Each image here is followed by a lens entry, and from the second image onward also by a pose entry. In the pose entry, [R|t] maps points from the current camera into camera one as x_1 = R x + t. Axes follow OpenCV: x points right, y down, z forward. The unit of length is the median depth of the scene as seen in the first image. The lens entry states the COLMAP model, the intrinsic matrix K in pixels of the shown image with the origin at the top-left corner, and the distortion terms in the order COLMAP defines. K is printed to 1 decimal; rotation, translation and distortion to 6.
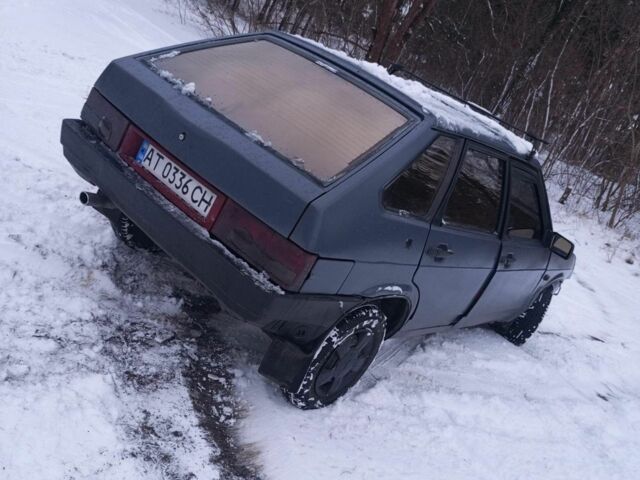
lens RADIAL K [[645.1, 0, 320.0], [0, 645.1, 240.0], [0, 0, 1]] dist [0.022991, -0.012272]
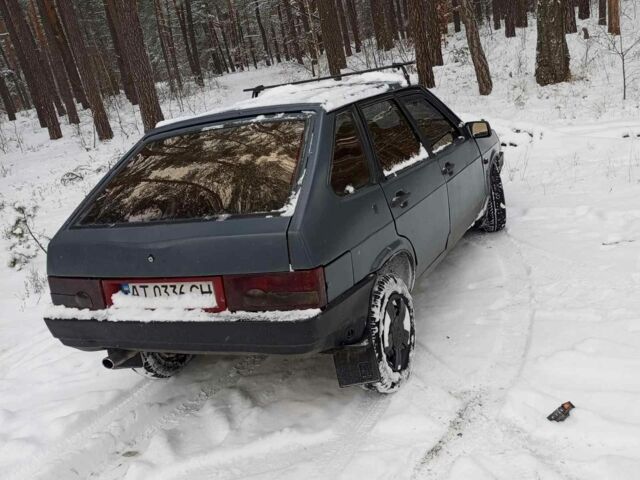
lens RADIAL K [[645.1, 0, 320.0], [0, 645.1, 240.0], [0, 0, 1]] dist [0.022991, -0.012272]
pose [[0.785801, -0.613806, 0.075893, -0.053229], [0.615860, 0.787841, -0.004779, -0.006141], [-0.056859, 0.050495, 0.997105, -0.086753]]
